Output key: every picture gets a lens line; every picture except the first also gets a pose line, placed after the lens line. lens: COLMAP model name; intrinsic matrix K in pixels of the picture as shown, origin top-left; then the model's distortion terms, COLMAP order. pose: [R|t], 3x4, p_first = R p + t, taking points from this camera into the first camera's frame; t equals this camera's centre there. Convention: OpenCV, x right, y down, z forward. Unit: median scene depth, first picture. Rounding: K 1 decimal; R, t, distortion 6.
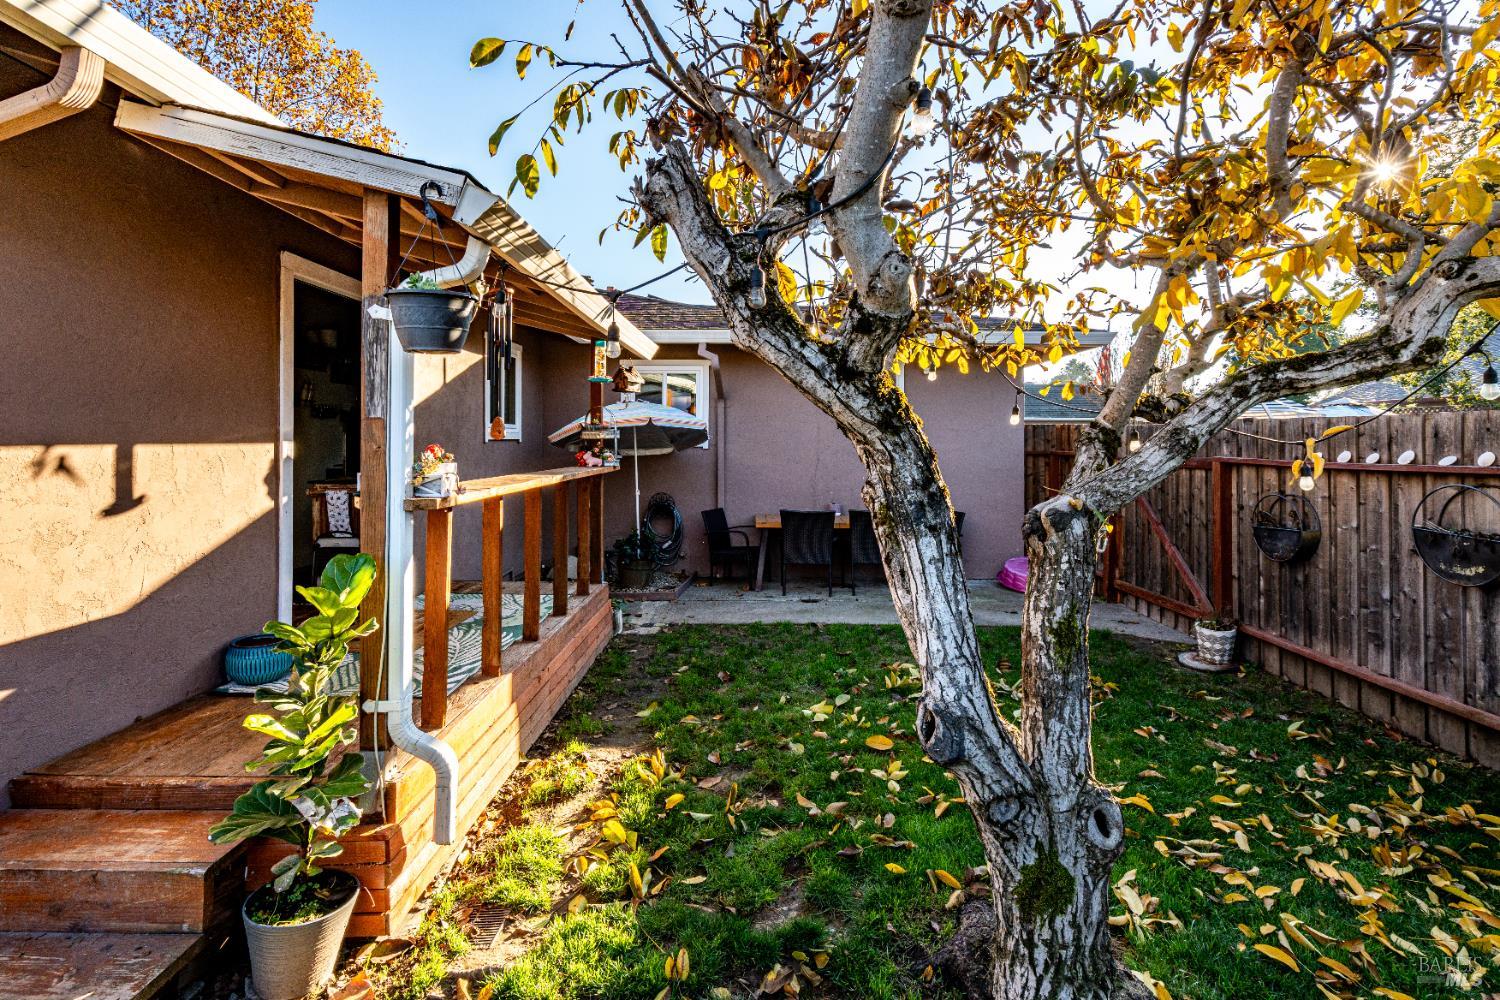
lens RADIAL K [[706.7, 0, 750.1], [0, 706.7, 436.5], [0, 0, 1]] dist [-0.001152, -0.000032]
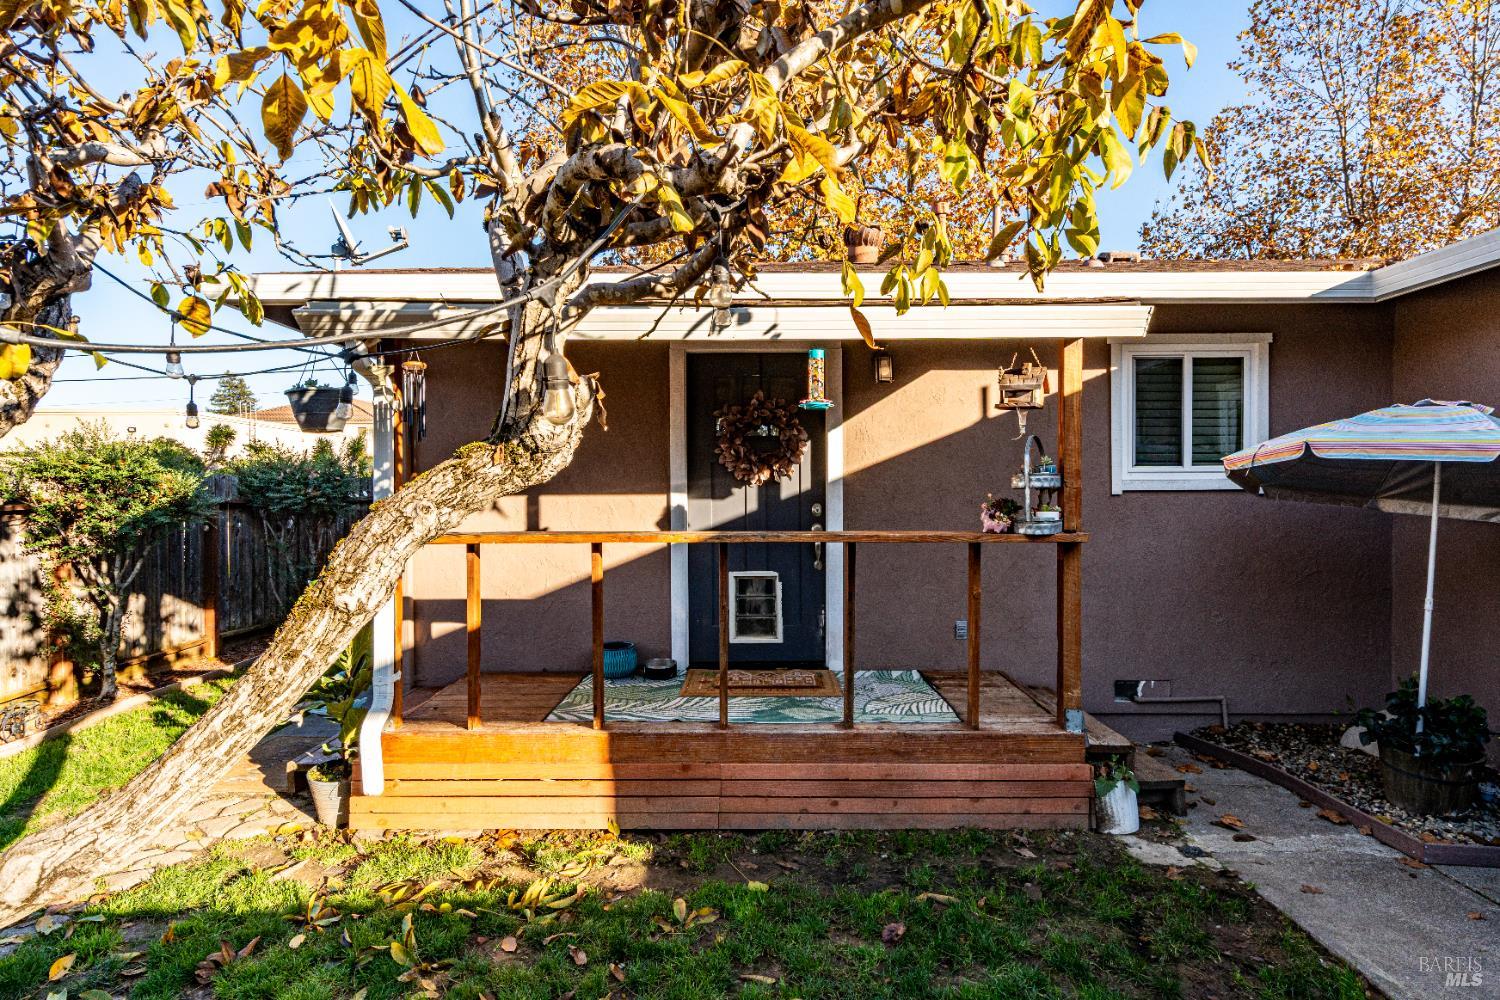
lens RADIAL K [[799.0, 0, 750.0], [0, 799.0, 500.0], [0, 0, 1]] dist [-0.000928, 0.000492]
pose [[0.007955, 0.018356, -0.999800, 0.849563], [0.010905, 0.999770, 0.018443, -0.004370], [0.999909, -0.011050, 0.007753, 1.327717]]
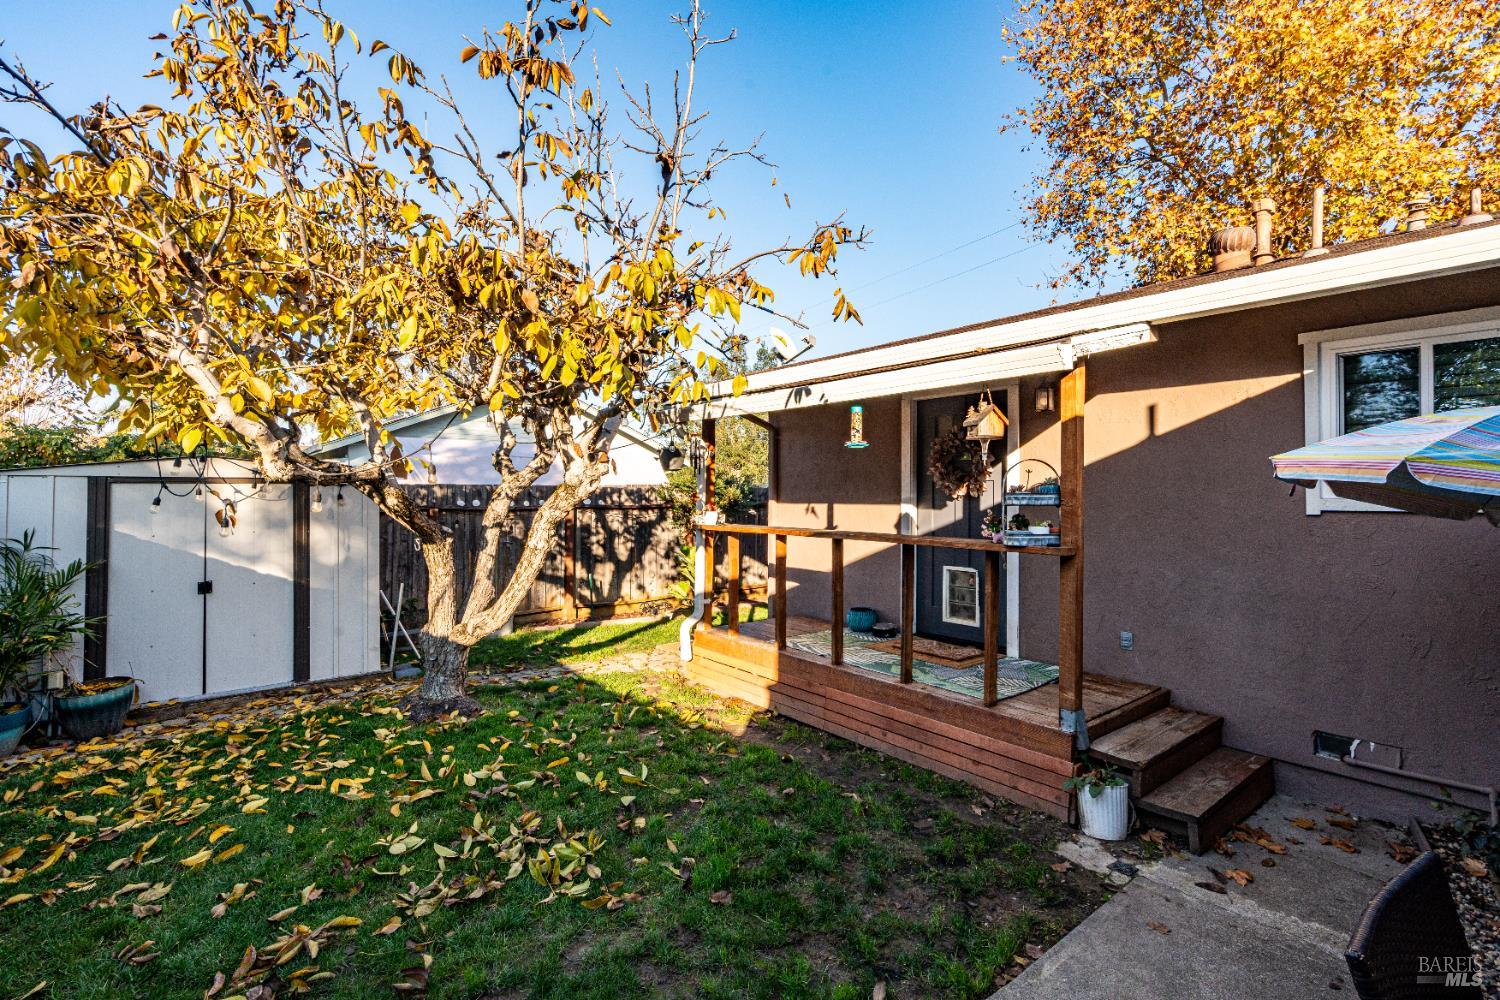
lens RADIAL K [[696.4, 0, 748.7], [0, 696.4, 488.5], [0, 0, 1]] dist [-0.006131, -0.000239]
pose [[-0.771973, -0.003129, -0.635647, 0.781853], [0.003557, 0.999951, -0.009242, -0.016711], [0.635645, -0.009395, -0.771924, 2.407613]]
